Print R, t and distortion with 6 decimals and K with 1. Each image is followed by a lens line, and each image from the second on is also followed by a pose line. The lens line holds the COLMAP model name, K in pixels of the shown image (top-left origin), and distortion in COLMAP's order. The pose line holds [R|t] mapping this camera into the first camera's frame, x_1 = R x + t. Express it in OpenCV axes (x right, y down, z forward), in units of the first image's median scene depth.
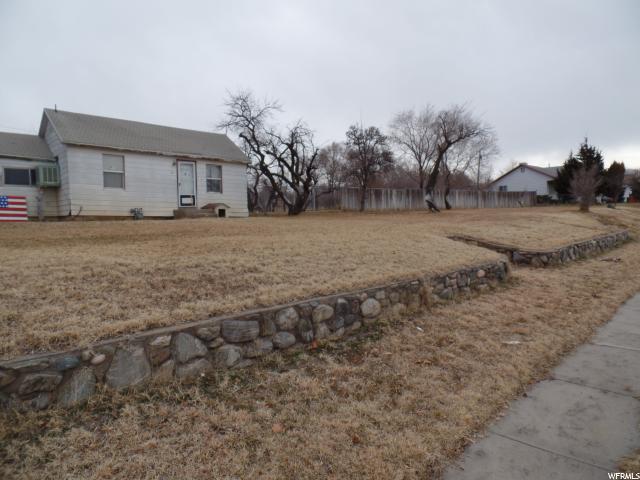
lens RADIAL K [[435.2, 0, 320.0], [0, 435.2, 240.0], [0, 0, 1]] dist [0.002402, -0.013015]
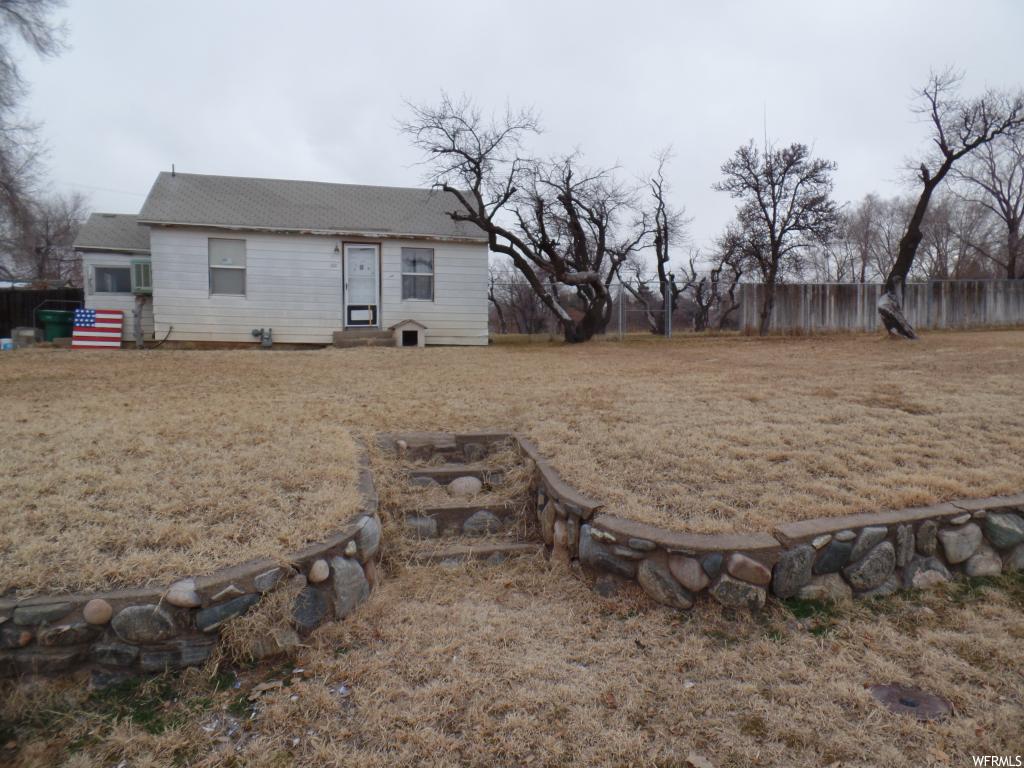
lens RADIAL K [[696.4, 0, 512.0], [0, 696.4, 384.0], [0, 0, 1]] dist [0.002402, -0.013015]
pose [[0.882063, 0.040727, -0.469368, 0.290096], [-0.034764, 0.999167, 0.021366, -0.028596], [0.469848, -0.002529, 0.882744, 0.310769]]
